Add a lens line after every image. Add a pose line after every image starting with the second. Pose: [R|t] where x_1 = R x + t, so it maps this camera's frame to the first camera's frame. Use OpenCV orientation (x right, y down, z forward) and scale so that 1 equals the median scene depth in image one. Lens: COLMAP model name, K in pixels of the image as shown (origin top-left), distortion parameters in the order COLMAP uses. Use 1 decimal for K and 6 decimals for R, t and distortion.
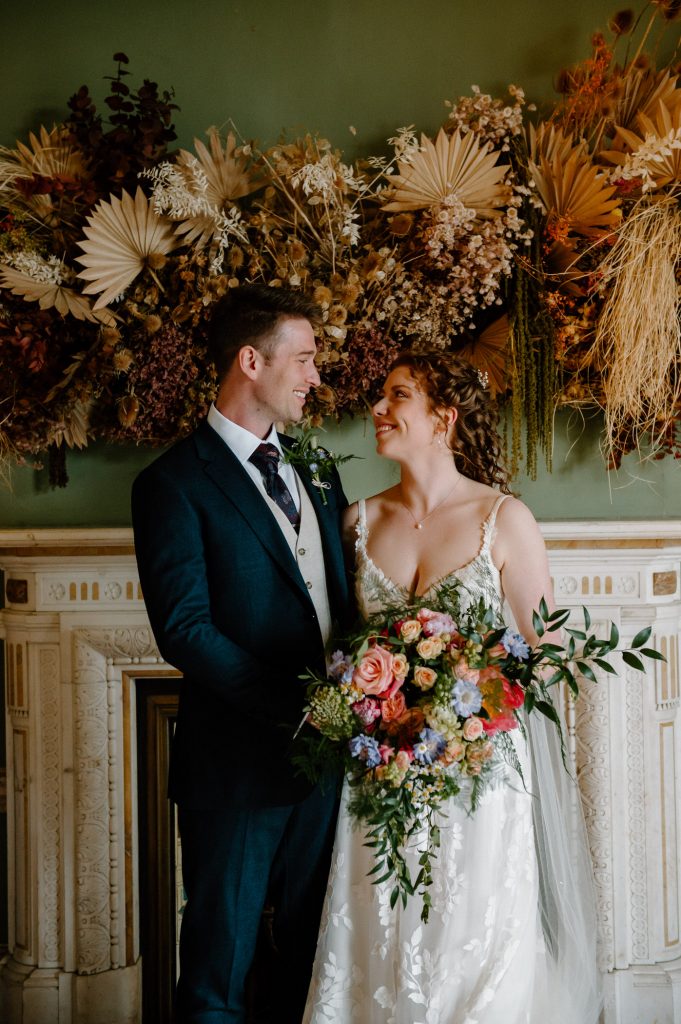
lens RADIAL K [[1257.2, 0, 288.3], [0, 1257.2, 537.5], [0, 0, 1]] dist [0.016104, 0.011384]
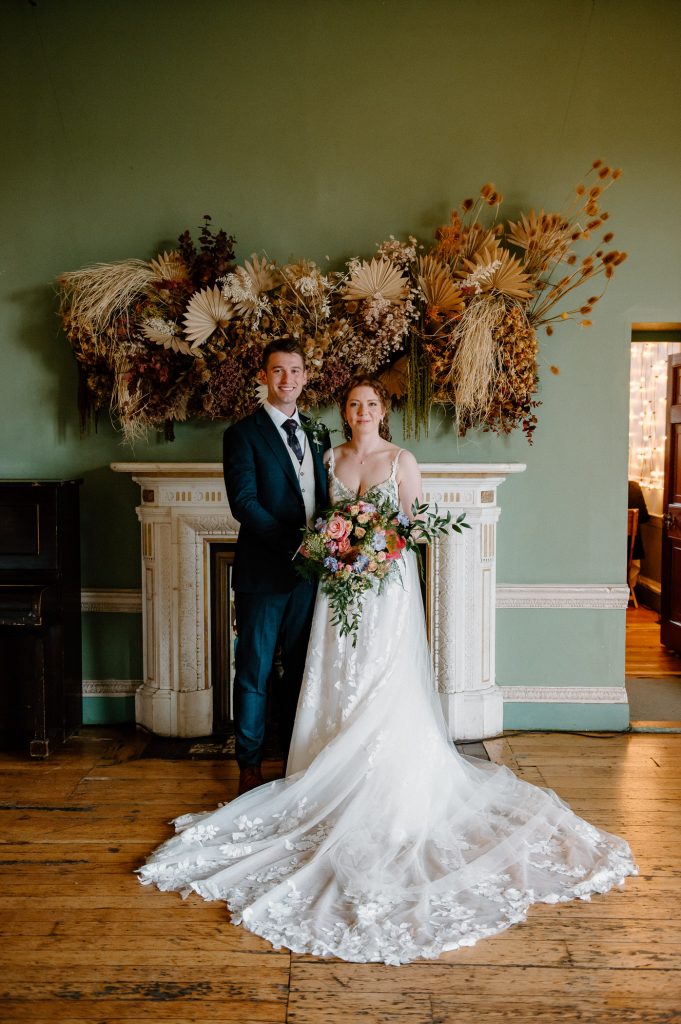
lens RADIAL K [[1257.2, 0, 288.3], [0, 1257.2, 537.5], [0, 0, 1]] dist [0.016104, 0.011384]
pose [[0.999271, 0.011948, 0.036270, -0.073144], [-0.013194, 0.999324, 0.034319, 0.038375], [-0.035835, -0.034773, 0.998753, -0.928669]]
